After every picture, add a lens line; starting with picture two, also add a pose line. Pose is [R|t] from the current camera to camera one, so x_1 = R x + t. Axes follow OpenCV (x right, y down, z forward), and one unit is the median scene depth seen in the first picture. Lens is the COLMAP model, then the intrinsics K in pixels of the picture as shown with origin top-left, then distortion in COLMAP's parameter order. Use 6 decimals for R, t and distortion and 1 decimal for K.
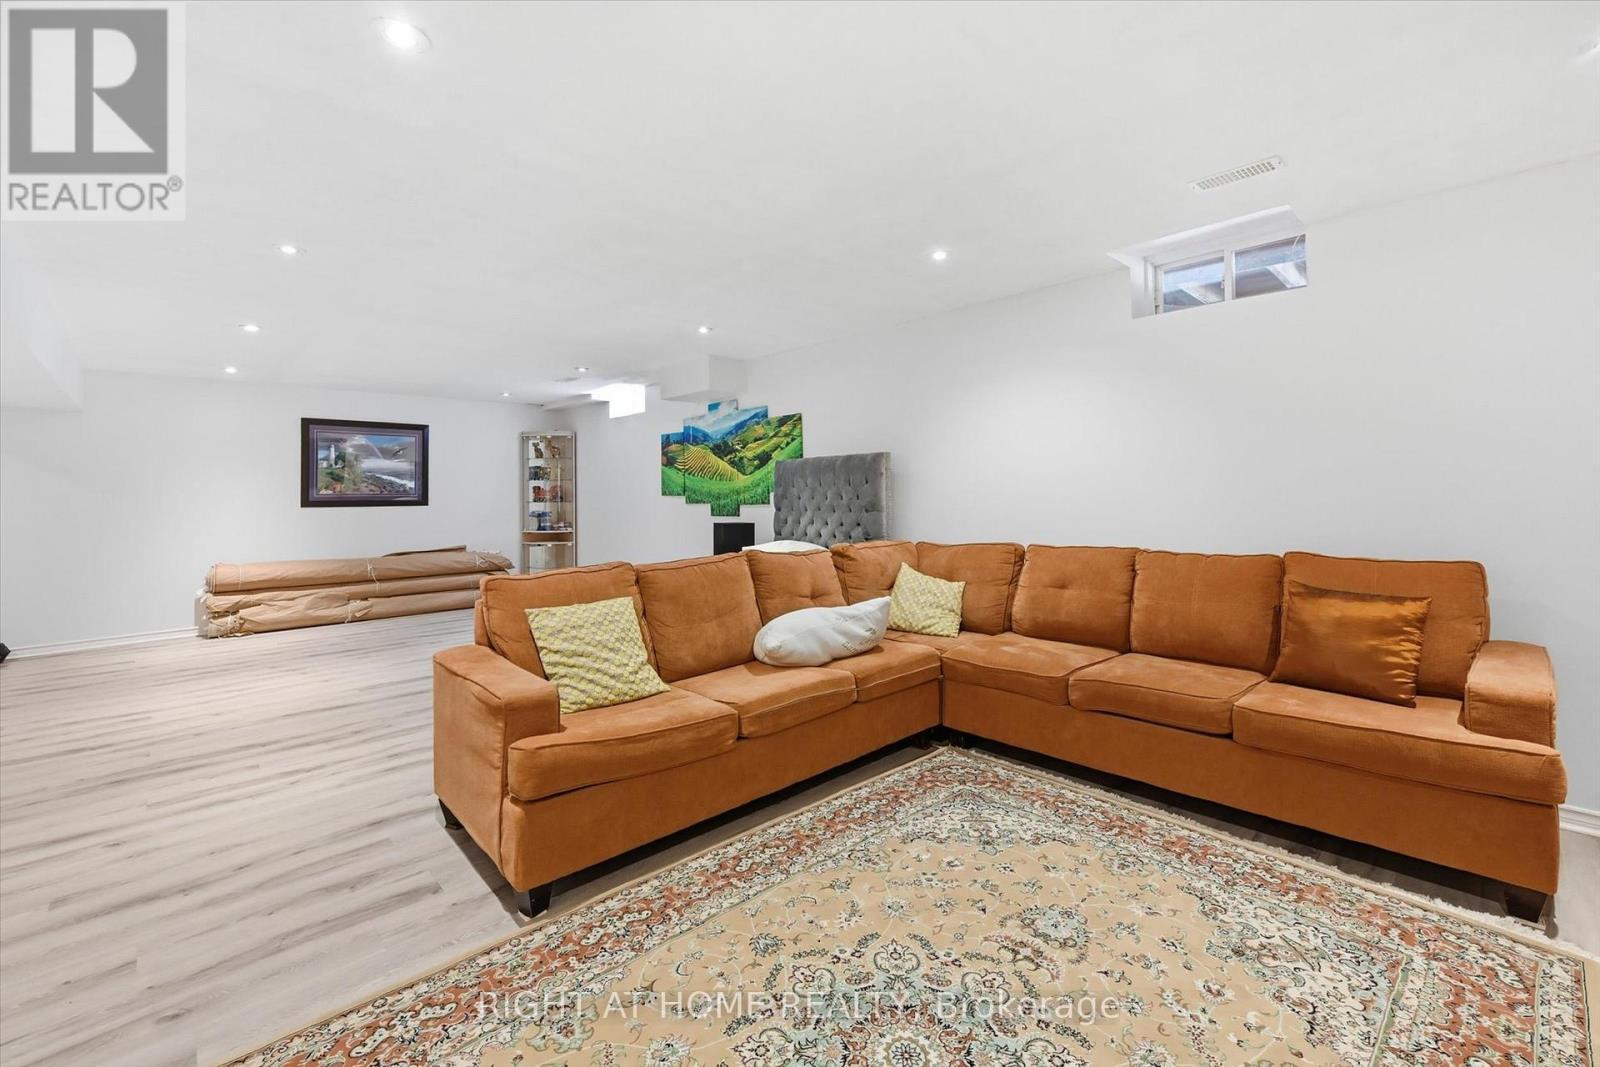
lens RADIAL K [[657.0, 0, 802.2], [0, 657.0, 510.9], [0, 0, 1]] dist [-0.002201, 0.000063]
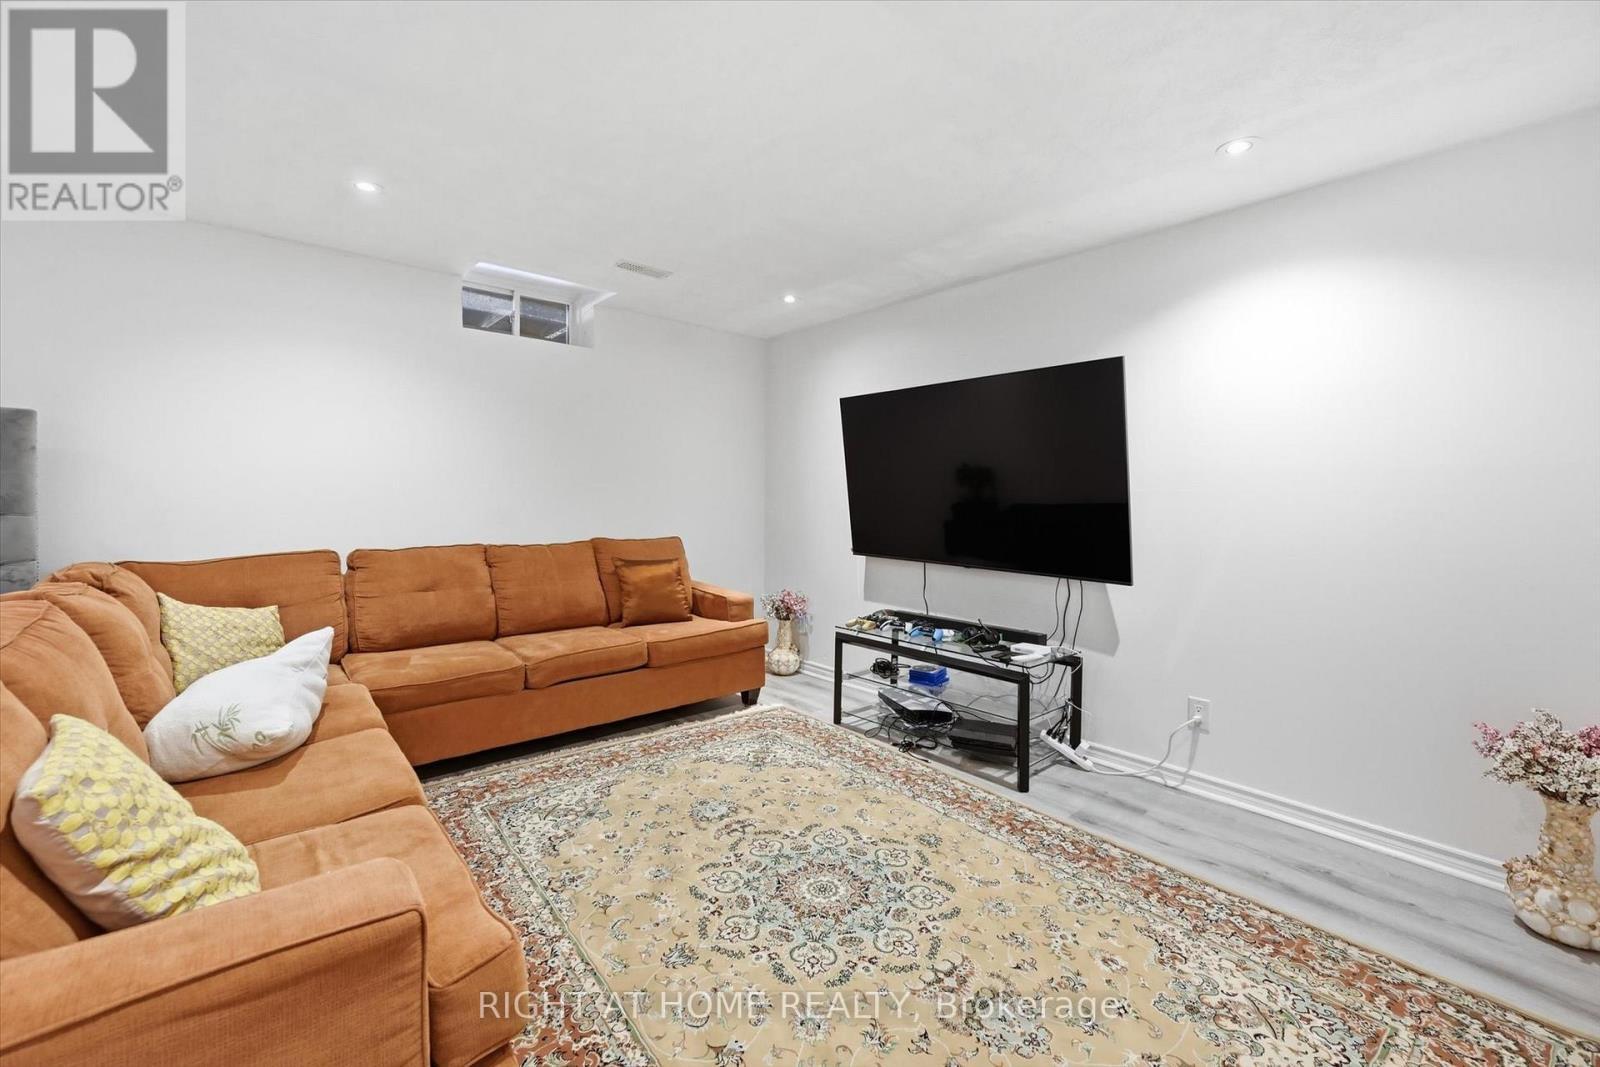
lens RADIAL K [[644.0, 0, 802.2], [0, 644.0, 523.6], [0, 0, 1]] dist [-0.000670, -0.000017]
pose [[0.073066, -0.026133, 0.996985, -0.741761], [0.006601, 0.999647, 0.025719, 0.000266], [-0.997305, 0.004702, 0.073213, 0.571523]]
